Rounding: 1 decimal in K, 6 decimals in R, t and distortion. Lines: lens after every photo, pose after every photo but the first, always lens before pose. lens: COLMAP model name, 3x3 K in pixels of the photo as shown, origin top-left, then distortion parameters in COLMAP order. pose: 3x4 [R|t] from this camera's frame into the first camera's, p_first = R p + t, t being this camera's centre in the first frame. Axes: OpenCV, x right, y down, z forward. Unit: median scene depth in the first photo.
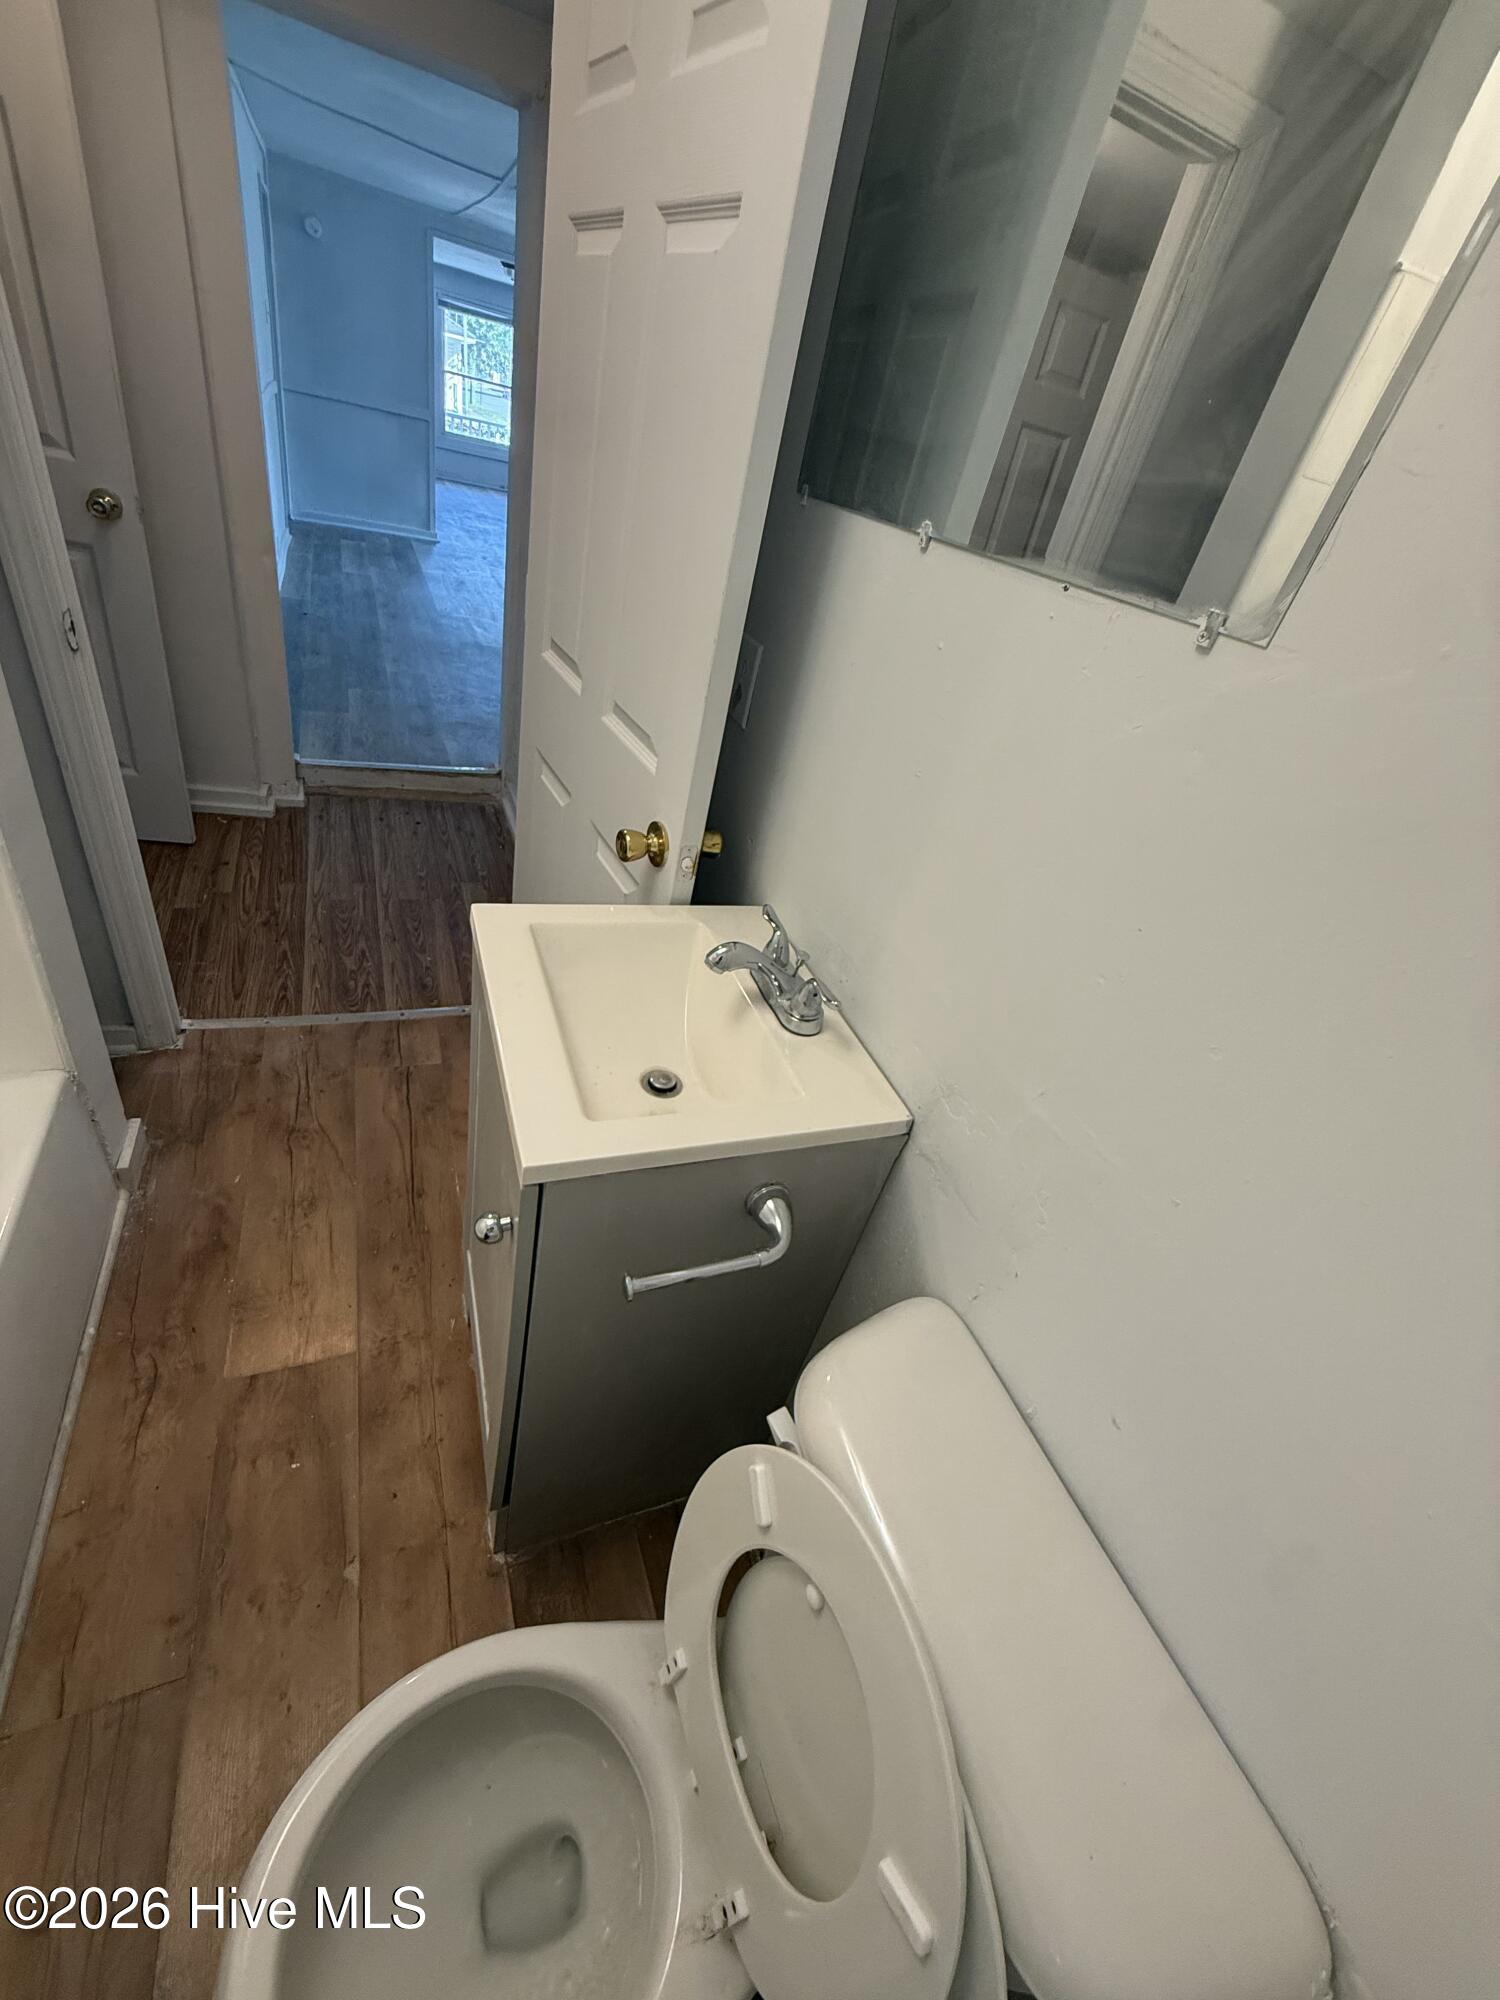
lens RADIAL K [[797.3, 0, 749.7], [0, 797.3, 998.6], [0, 0, 1]] dist [-0.000995, -0.000276]
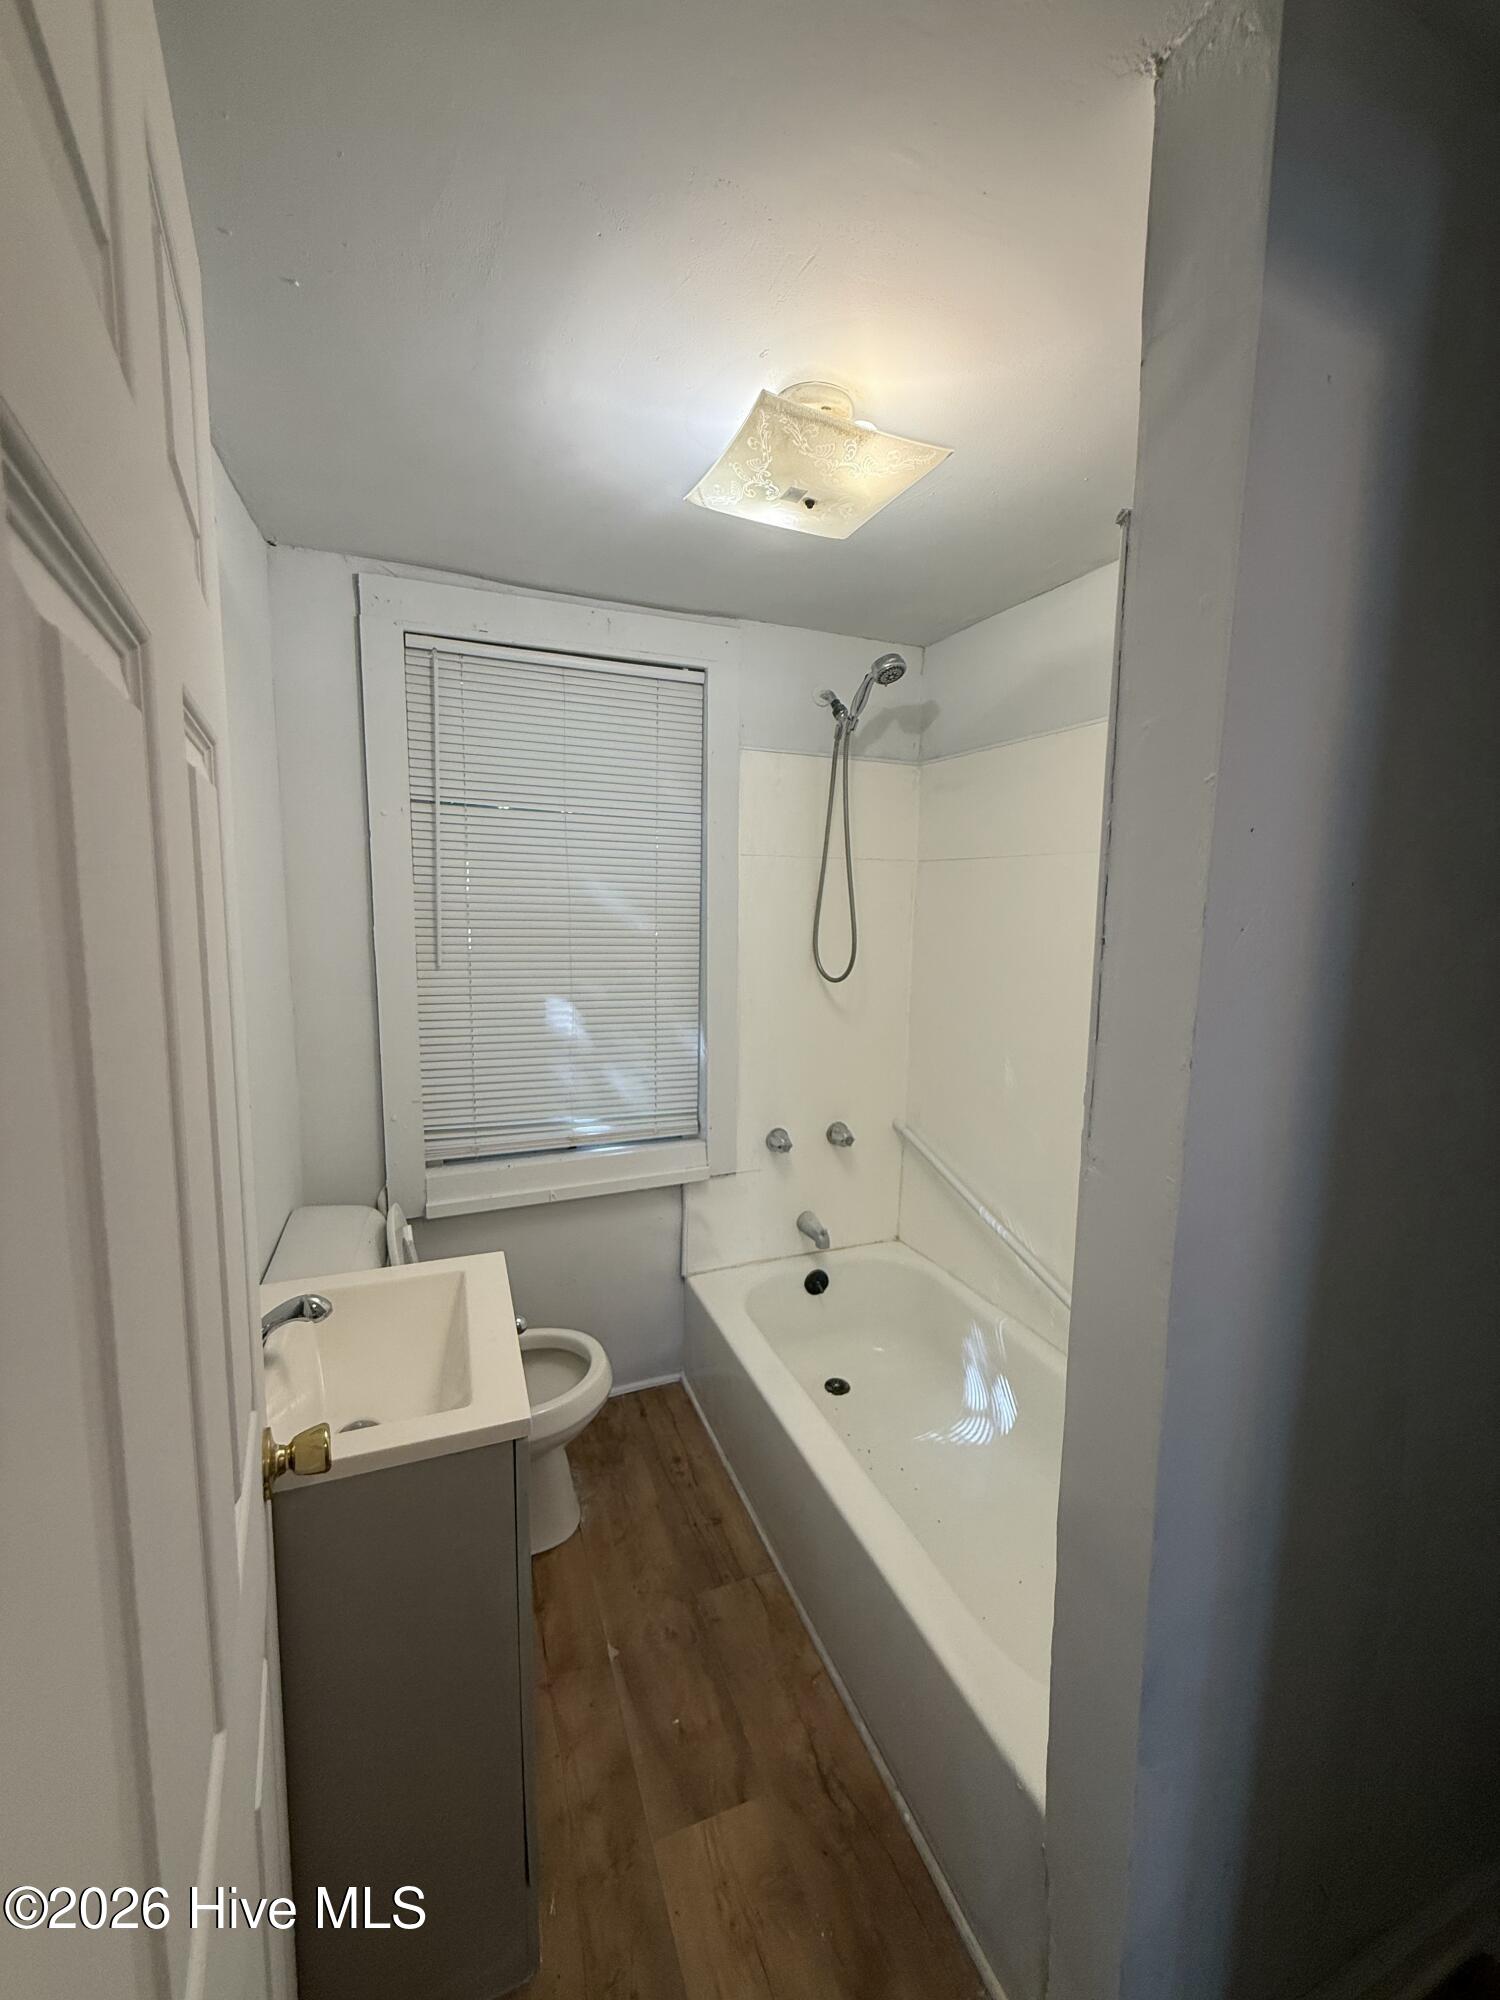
lens RADIAL K [[797.3, 0, 752.8], [0, 797.3, 992.4], [0, 0, 1]] dist [-0.000995, -0.000276]
pose [[-0.971999, -0.232884, -0.031340, -0.381826], [-0.192920, 0.714732, 0.672265, -0.963366], [-0.134160, 0.659488, -0.739647, 1.110232]]
